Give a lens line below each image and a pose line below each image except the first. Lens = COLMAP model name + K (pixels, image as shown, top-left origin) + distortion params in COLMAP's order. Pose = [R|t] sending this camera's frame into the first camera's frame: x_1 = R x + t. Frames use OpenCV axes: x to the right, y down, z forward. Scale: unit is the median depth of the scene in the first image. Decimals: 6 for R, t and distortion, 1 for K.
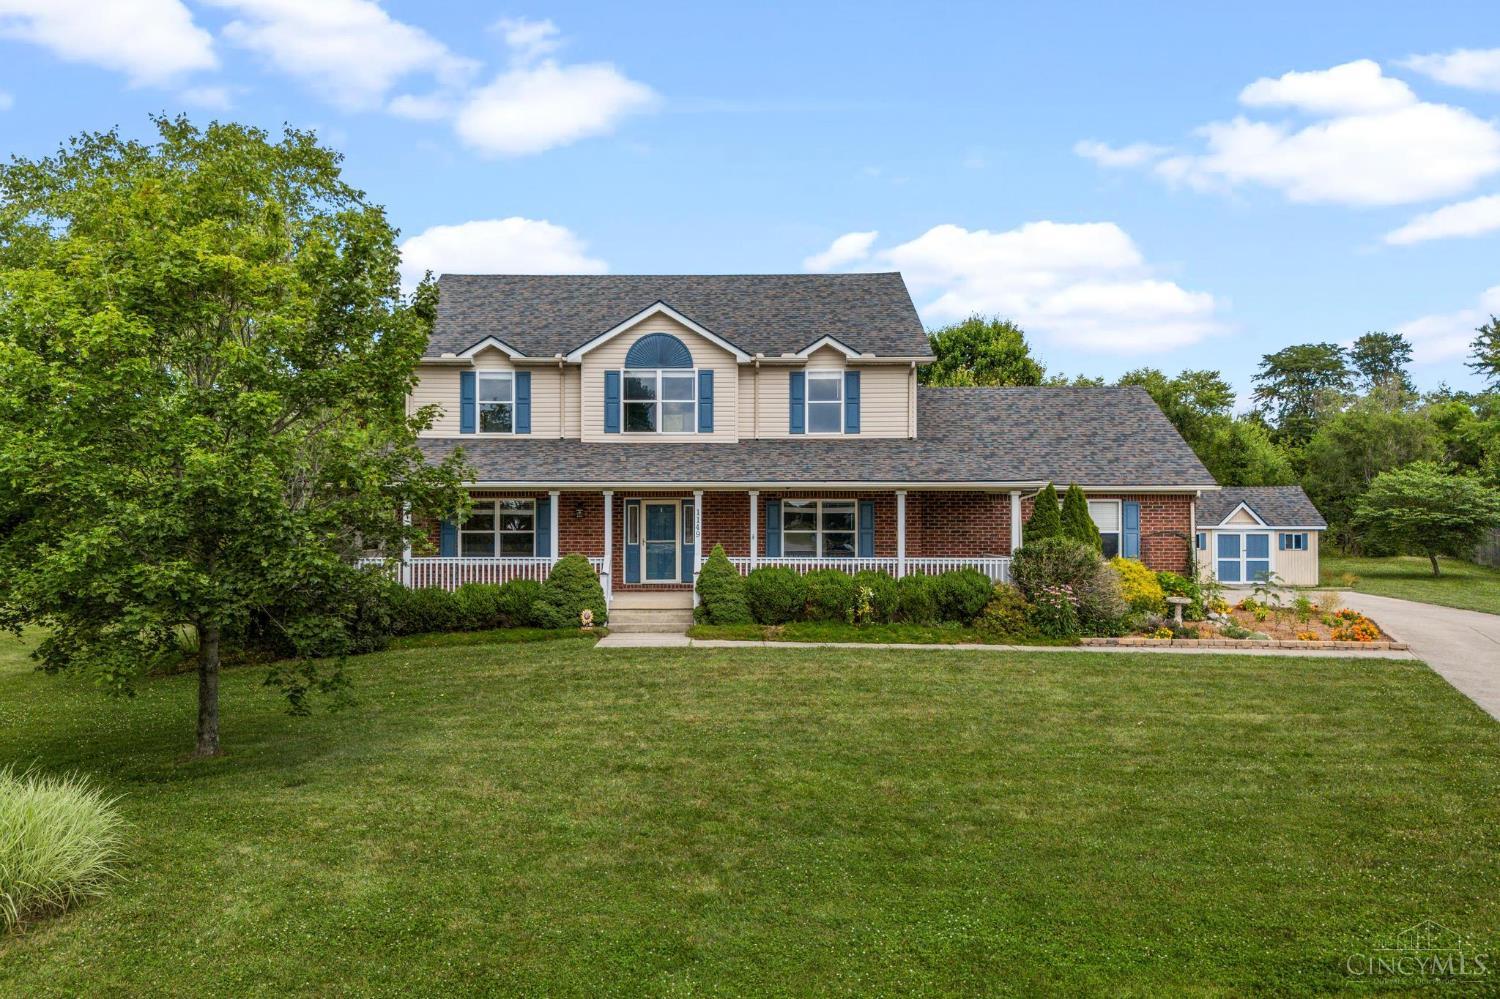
lens RADIAL K [[1119.7, 0, 687.9], [0, 1119.7, 506.7], [0, 0, 1]] dist [0.009475, -0.002143]
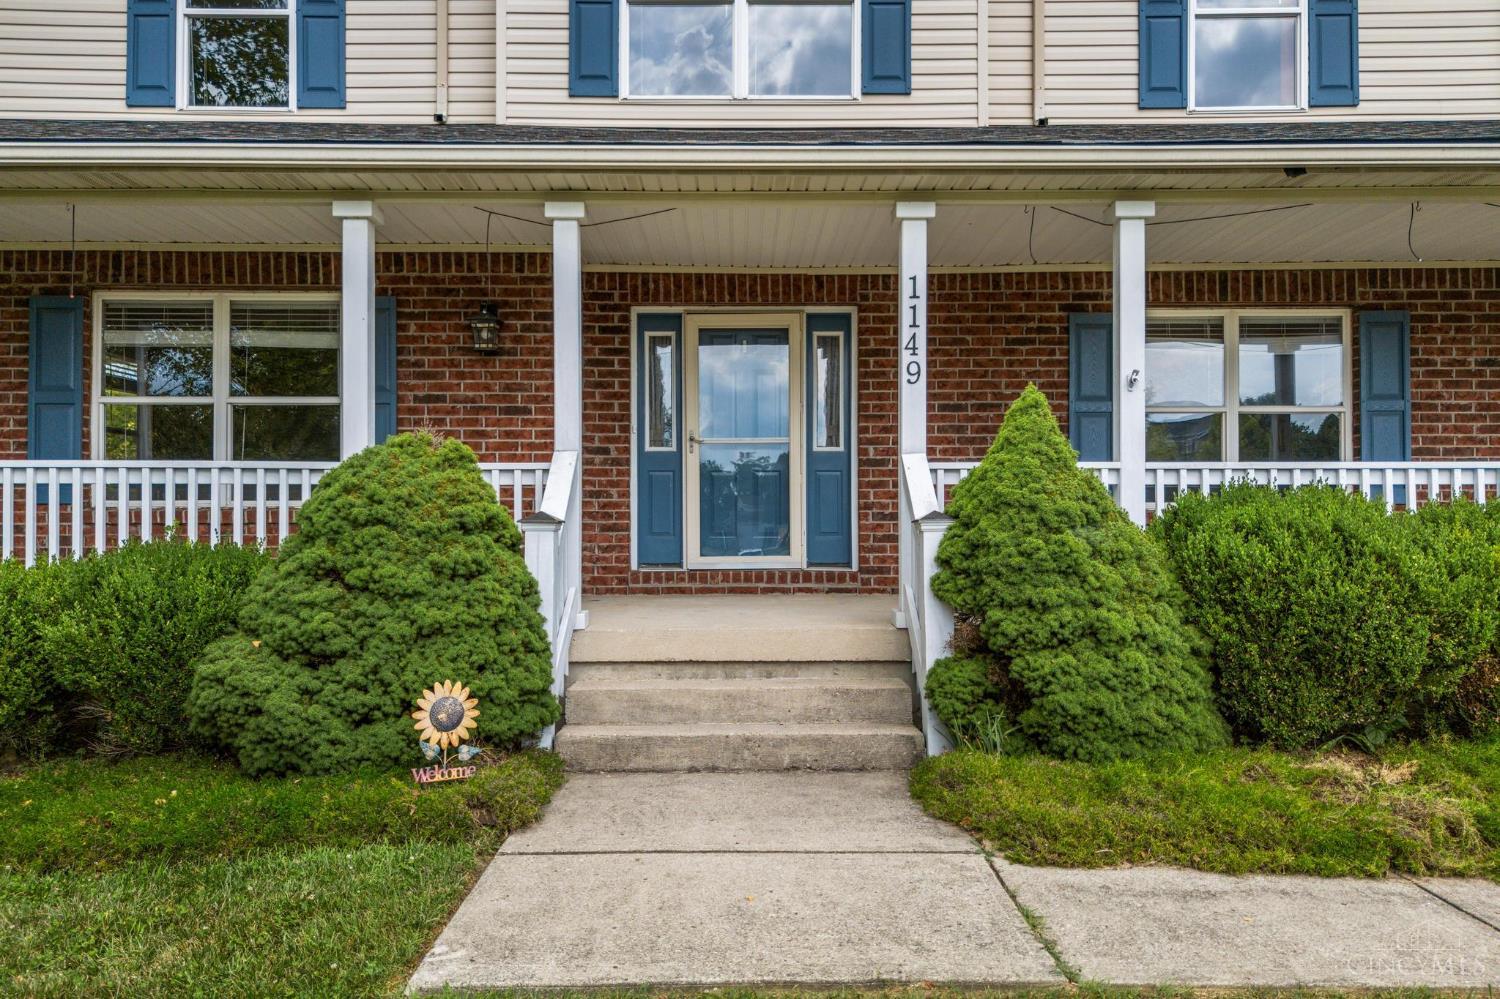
lens RADIAL K [[1120.9, 0, 748.4], [0, 1120.9, 509.1], [0, 0, 1]] dist [0.087303, -0.101741]
pose [[0.999199, 0.002246, 0.039960, -0.036200], [-0.002482, 0.999980, 0.005839, 0.049719], [-0.039946, -0.005933, 0.999184, 0.673701]]
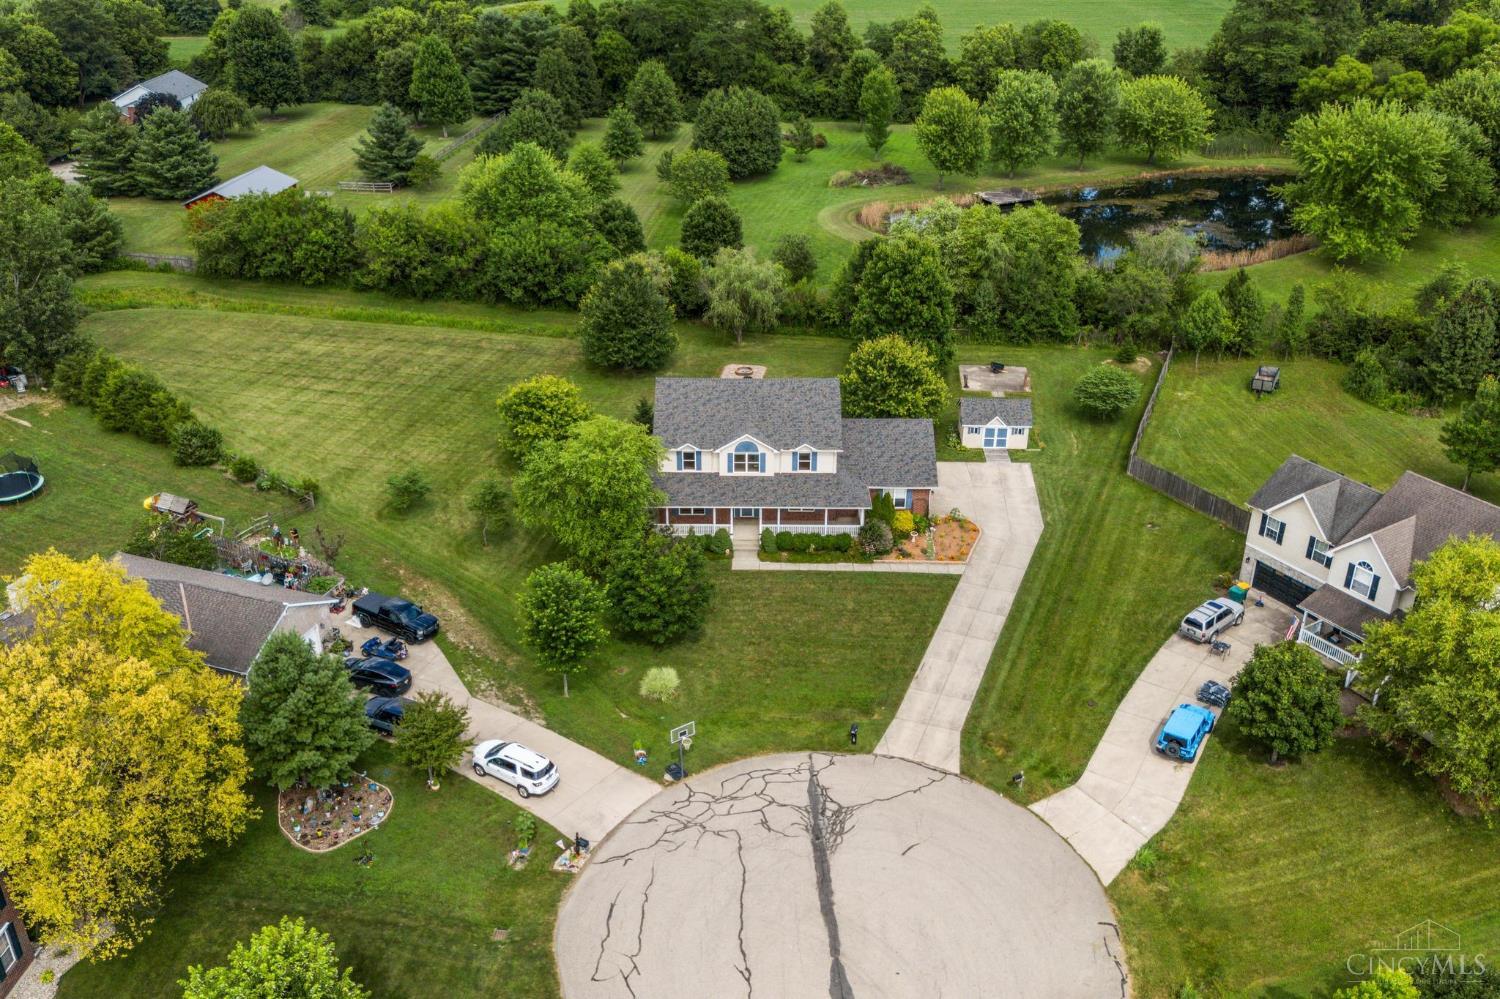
lens RADIAL K [[1120.9, 0, 748.4], [0, 1120.9, 509.1], [0, 0, 1]] dist [0.087303, -0.101741]
pose [[0.999706, -0.018313, 0.015910, -0.068753], [0.008741, 0.883721, 0.467933, -1.329283], [-0.022630, -0.467656, 0.883621, -1.590465]]
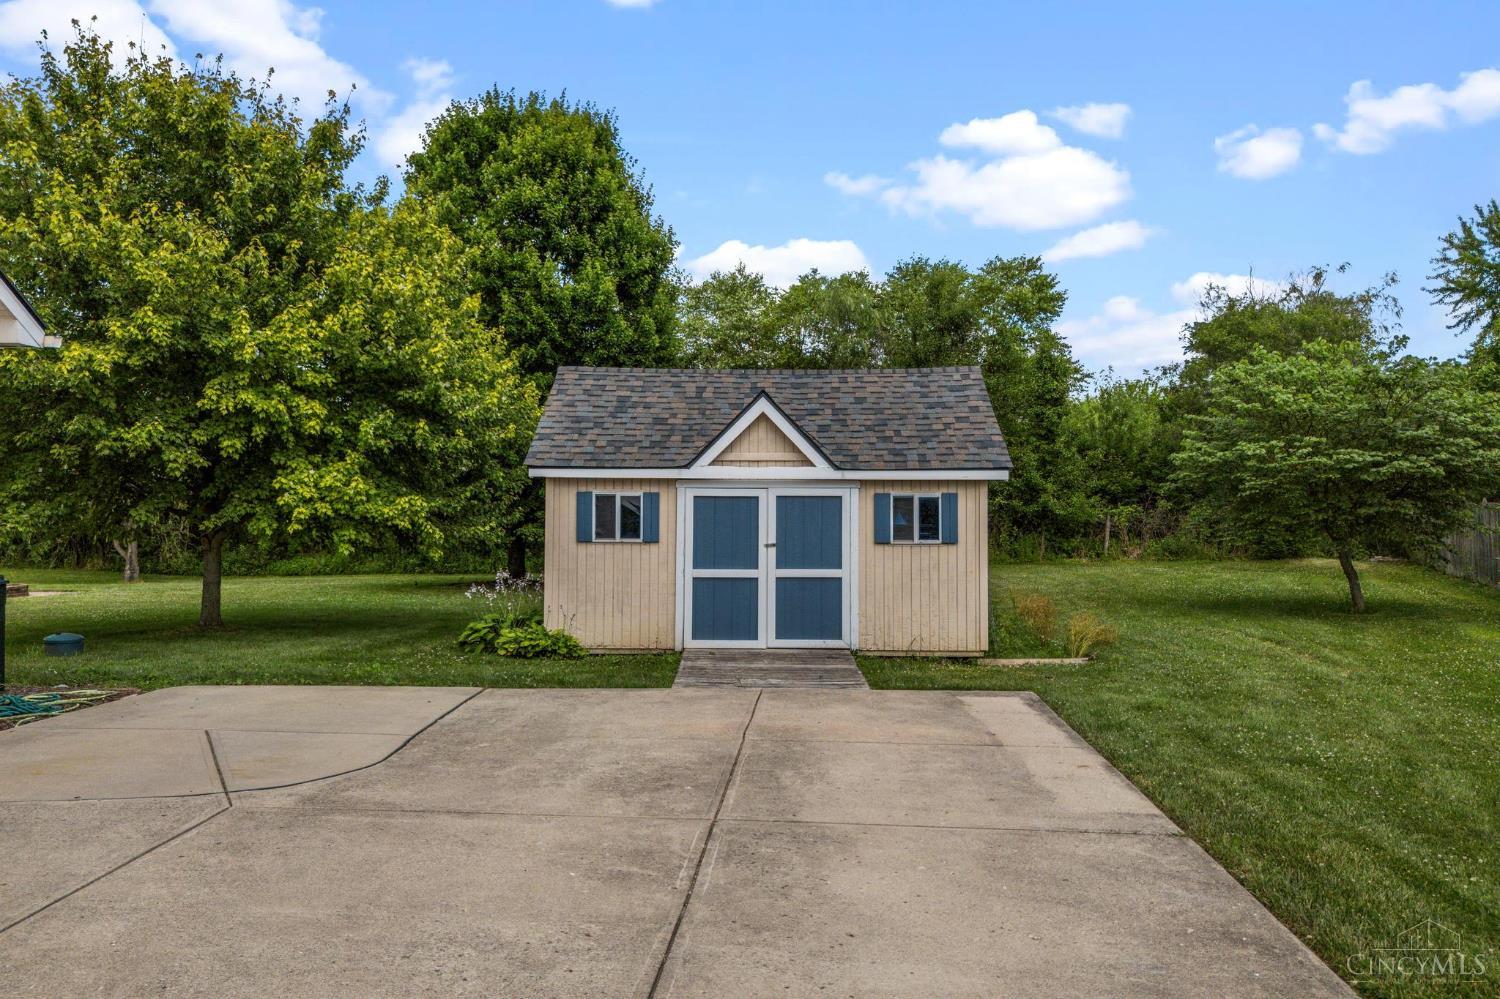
lens RADIAL K [[1120.9, 0, 748.4], [0, 1120.9, 509.1], [0, 0, 1]] dist [0.087303, -0.101741]
pose [[0.997443, 0.003262, 0.071388, 0.686994], [-0.003586, 0.999984, 0.004408, 0.039774], [-0.071373, -0.004652, 0.997439, 0.993821]]
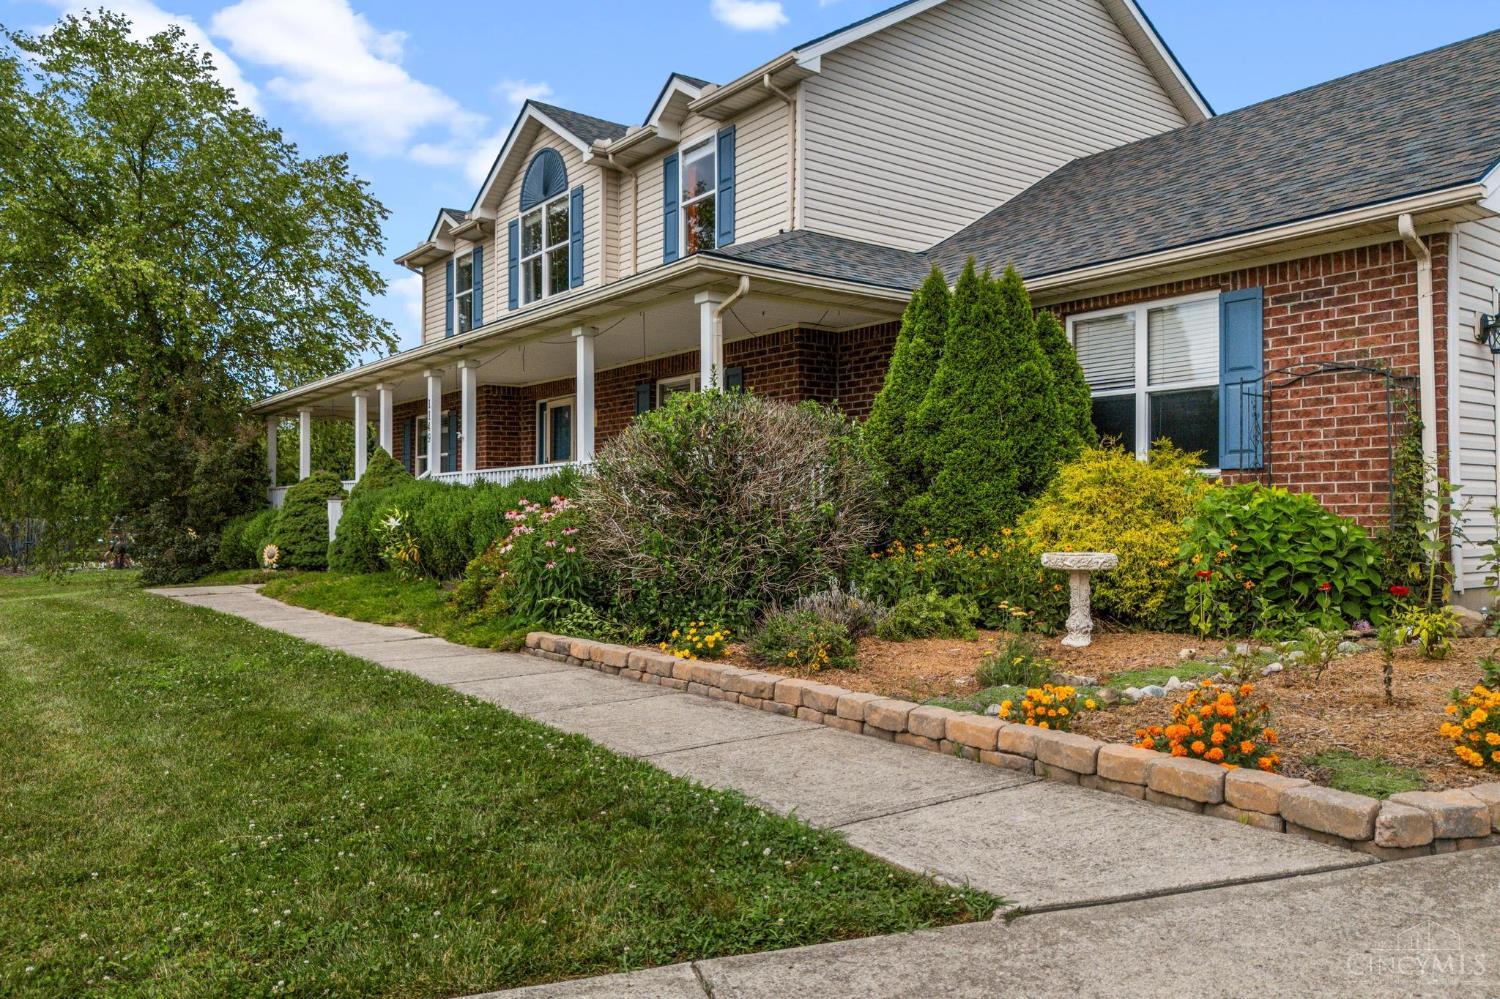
lens RADIAL K [[1120.9, 0, 748.4], [0, 1120.9, 509.1], [0, 0, 1]] dist [0.087303, -0.101741]
pose [[0.633127, -0.007363, -0.774013, 0.574296], [0.010266, 0.999947, -0.001114, 0.062066], [0.773980, -0.007241, 0.633169, 0.662953]]
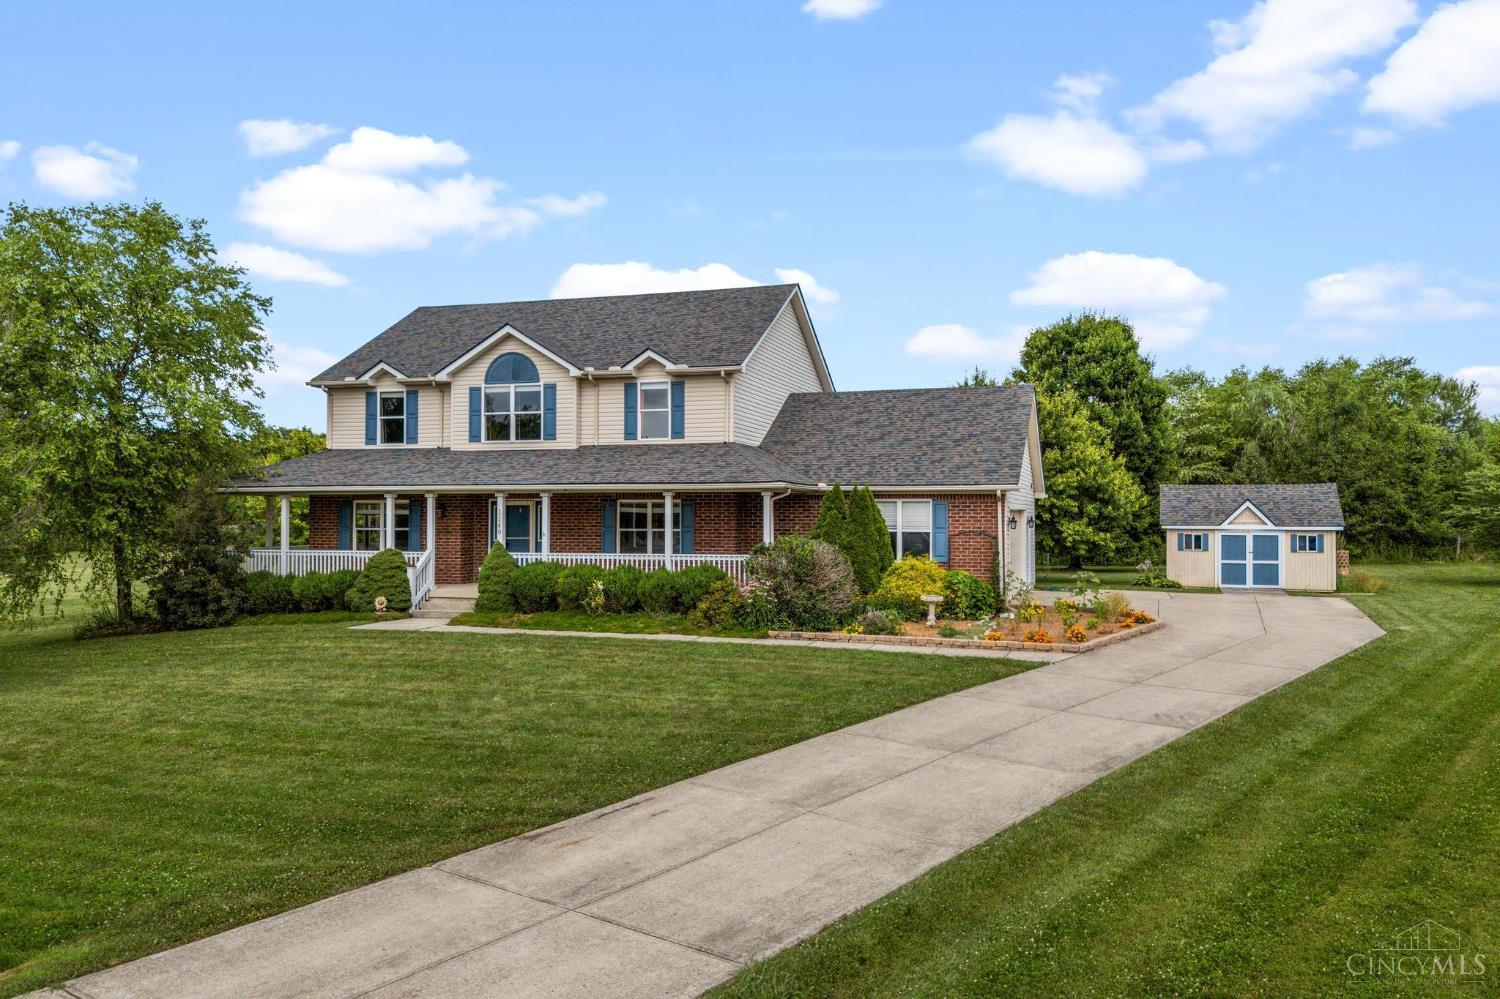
lens RADIAL K [[1098.6, 0, 770.9], [0, 1098.6, 499.4], [0, 0, 1]] dist [0.037342, 0.001680]
pose [[0.967956, -0.003311, -0.251098, 0.500085], [0.001828, 0.999979, -0.006142, -0.000453], [0.251113, 0.005486, 0.967942, -0.000632]]
